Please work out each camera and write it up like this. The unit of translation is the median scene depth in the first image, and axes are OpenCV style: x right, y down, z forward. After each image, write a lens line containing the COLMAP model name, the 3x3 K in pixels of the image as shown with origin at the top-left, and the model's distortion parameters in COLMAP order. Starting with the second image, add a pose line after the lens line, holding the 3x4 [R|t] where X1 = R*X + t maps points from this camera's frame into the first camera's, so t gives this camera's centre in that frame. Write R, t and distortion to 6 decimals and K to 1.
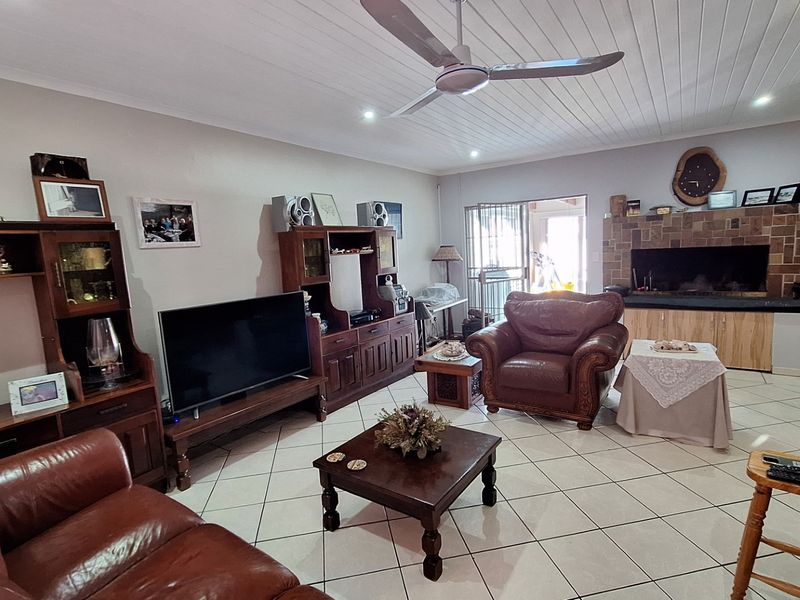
lens RADIAL K [[418.9, 0, 399.0], [0, 418.9, 300.6], [0, 0, 1]] dist [-0.000326, 0.000347]
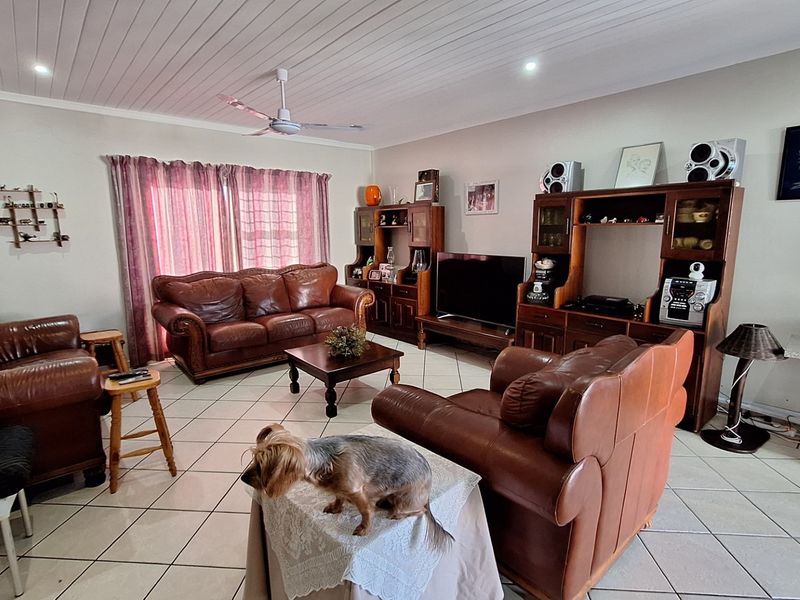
lens RADIAL K [[418.9, 0, 400.4], [0, 418.9, 301.8], [0, 0, 1]] dist [-0.000326, 0.000347]
pose [[-0.252135, 0.225308, -0.941097, 0.723693], [-0.103423, 0.960673, 0.257704, -0.125994], [0.962150, 0.162307, -0.218917, 0.764737]]
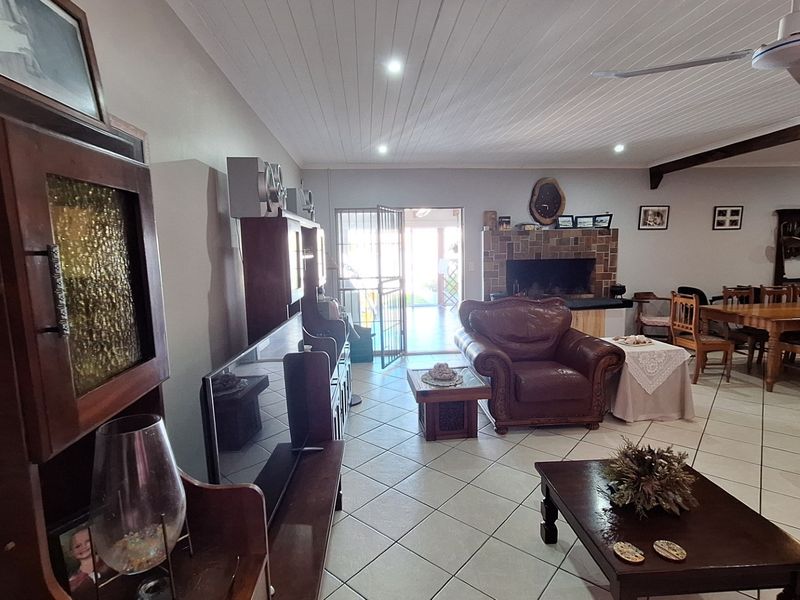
lens RADIAL K [[418.9, 0, 399.5], [0, 418.9, 299.3], [0, 0, 1]] dist [-0.000326, 0.000347]
pose [[0.782810, -0.038074, 0.621095, -0.421455], [0.058673, 0.998196, -0.012759, -0.022263], [-0.619488, 0.046430, 0.783632, 0.344134]]
